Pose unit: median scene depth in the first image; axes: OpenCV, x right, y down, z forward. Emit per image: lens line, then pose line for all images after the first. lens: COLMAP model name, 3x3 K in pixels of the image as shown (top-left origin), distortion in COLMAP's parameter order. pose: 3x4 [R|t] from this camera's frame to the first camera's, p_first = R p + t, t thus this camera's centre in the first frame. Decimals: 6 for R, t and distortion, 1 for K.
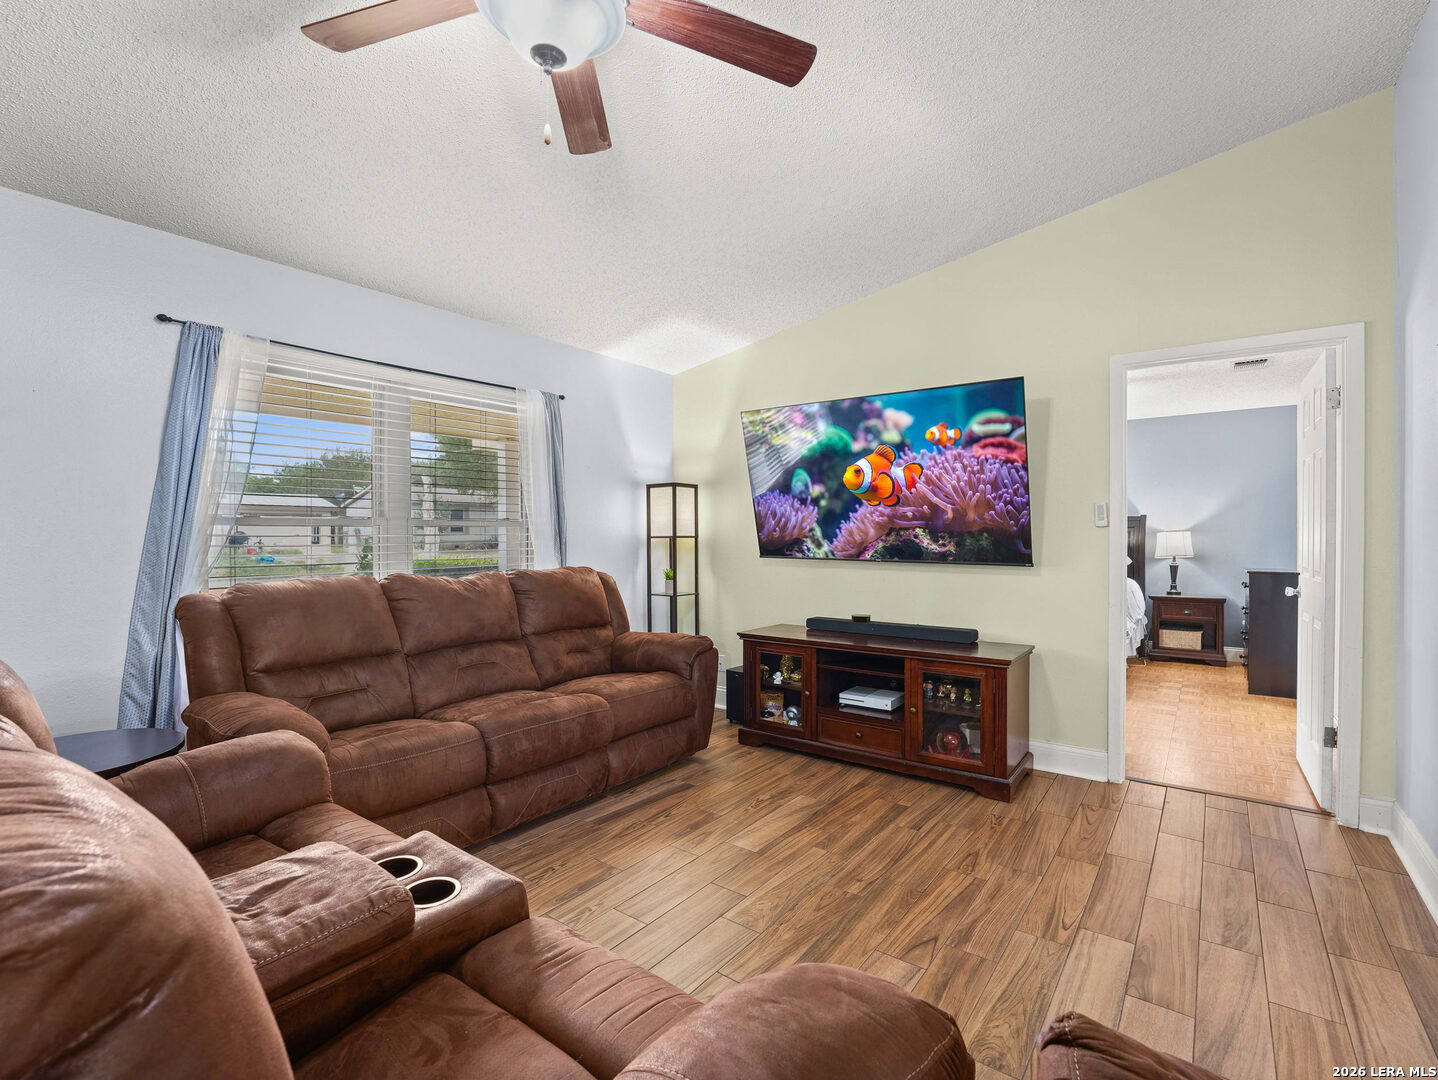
lens RADIAL K [[666.6, 0, 723.2], [0, 666.6, 543.2], [0, 0, 1]] dist [-0.001091, -0.000248]
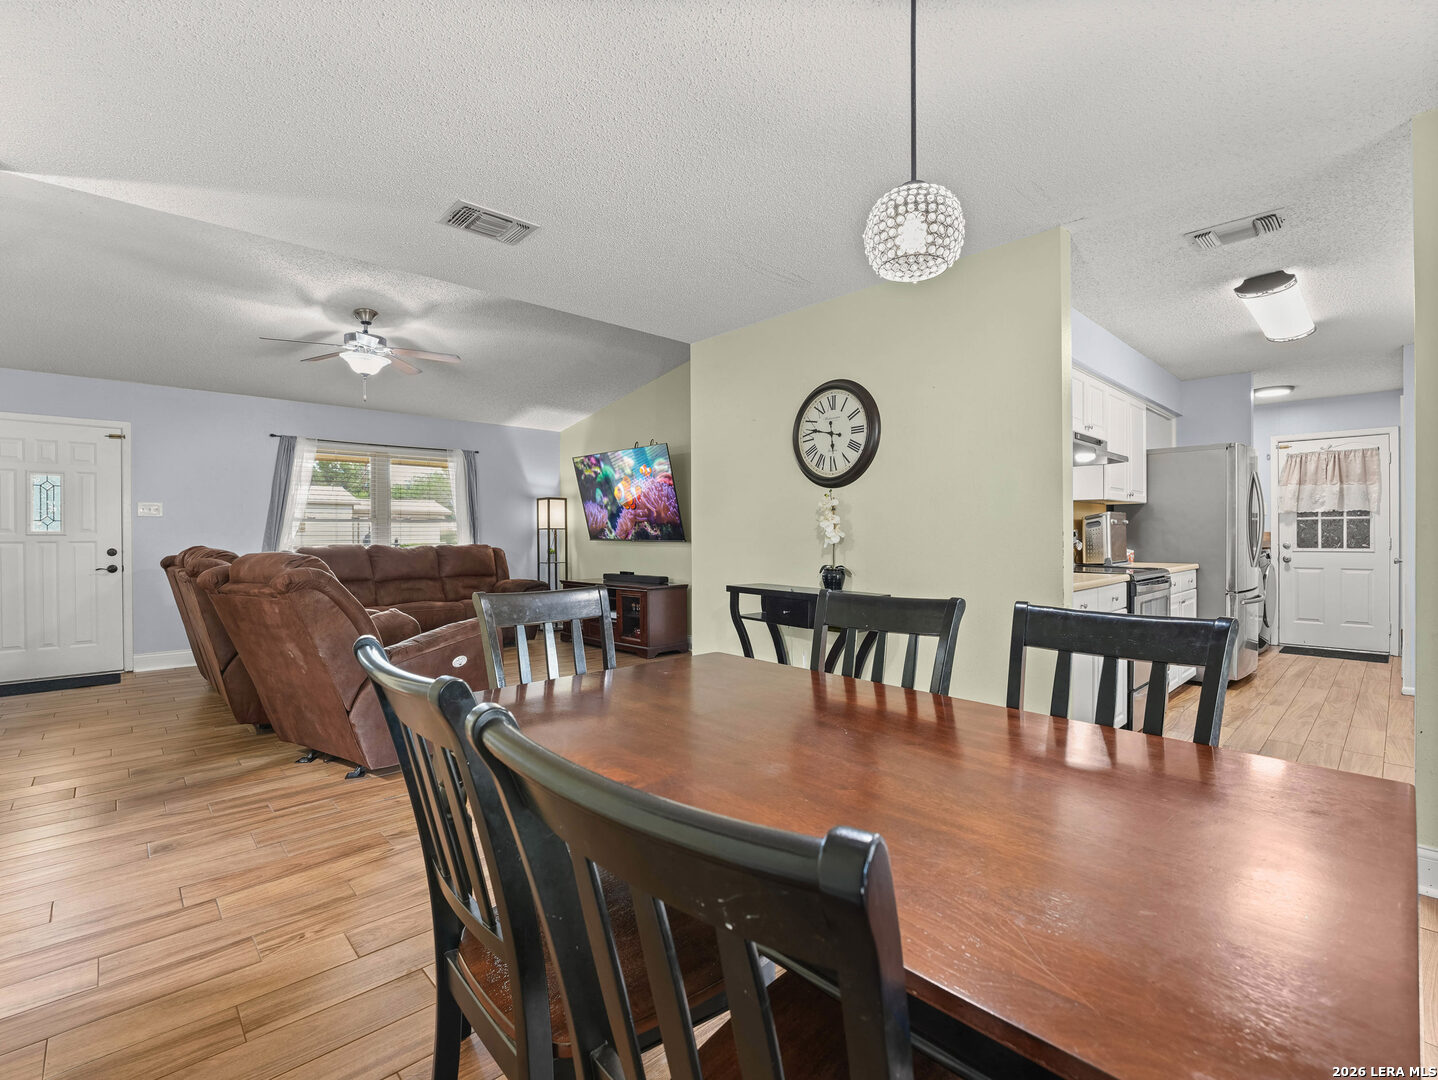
lens RADIAL K [[670.6, 0, 719.0], [0, 670.6, 540.0], [0, 0, 1]] dist [-0.020767, -0.000087]
pose [[0.984294, 0.000903, -0.176536, 0.815123], [-0.002003, 0.999980, -0.006055, 0.038035], [0.176527, 0.006314, 0.984275, -0.750137]]
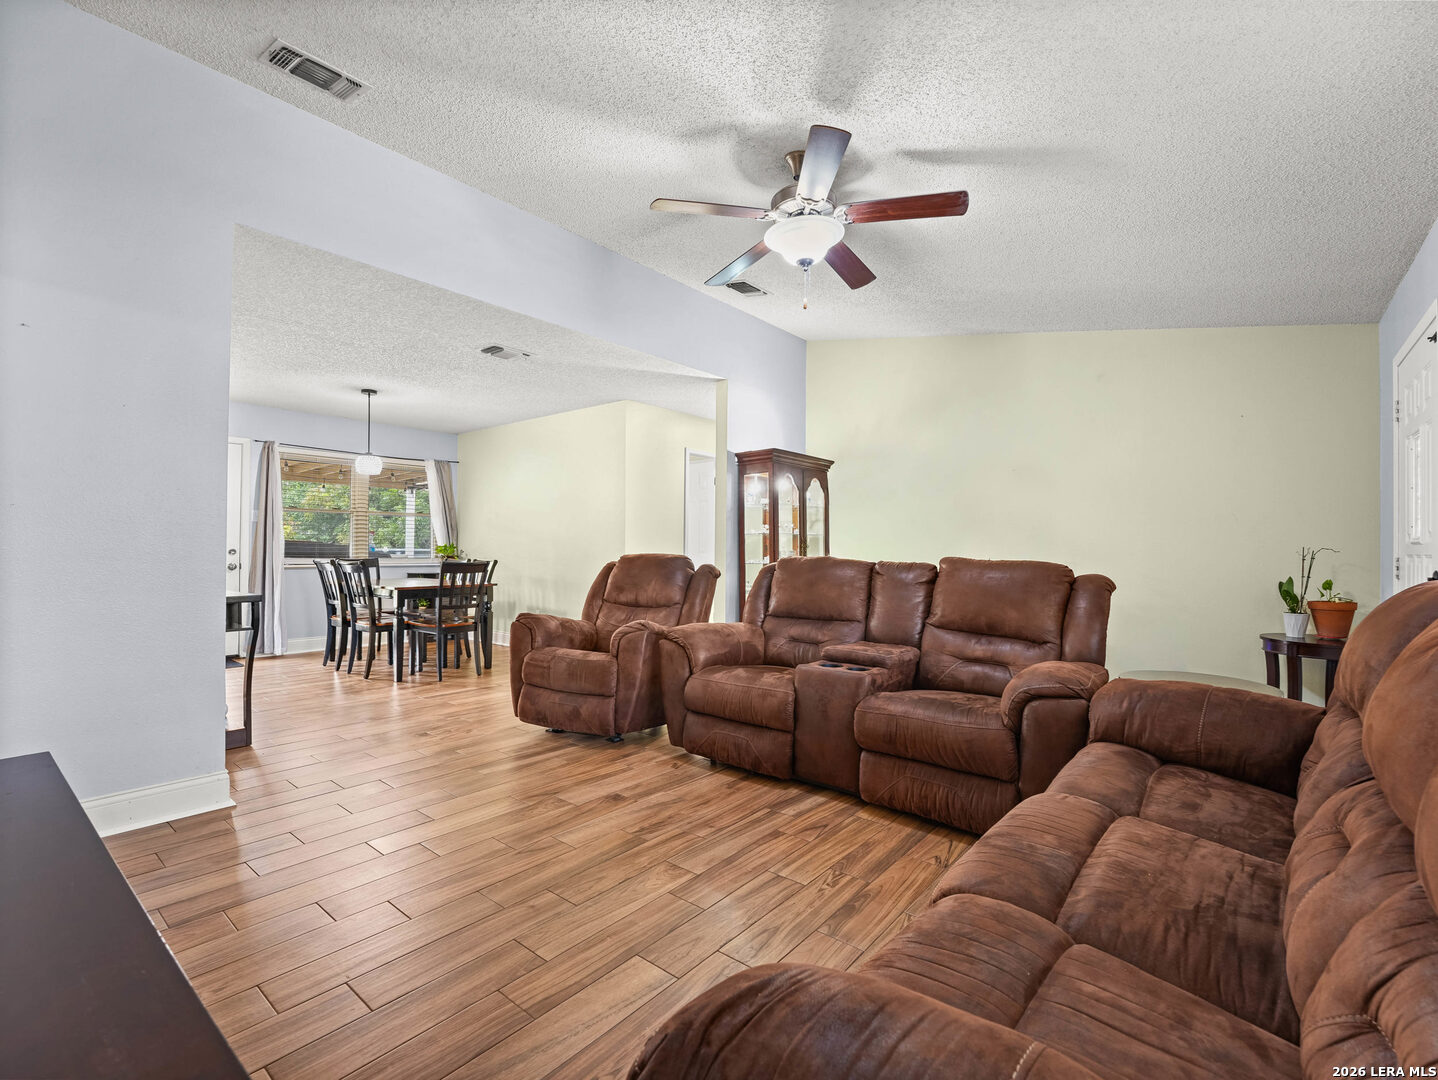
lens RADIAL K [[648.0, 0, 696.7], [0, 648.0, 547.1], [0, 0, 1]] dist [0.000522, -0.000038]
pose [[-0.997546, -0.009202, 0.069413, -0.039240], [-0.008490, 0.999908, 0.010549, 0.023349], [-0.069504, 0.009934, -0.997532, 1.189839]]
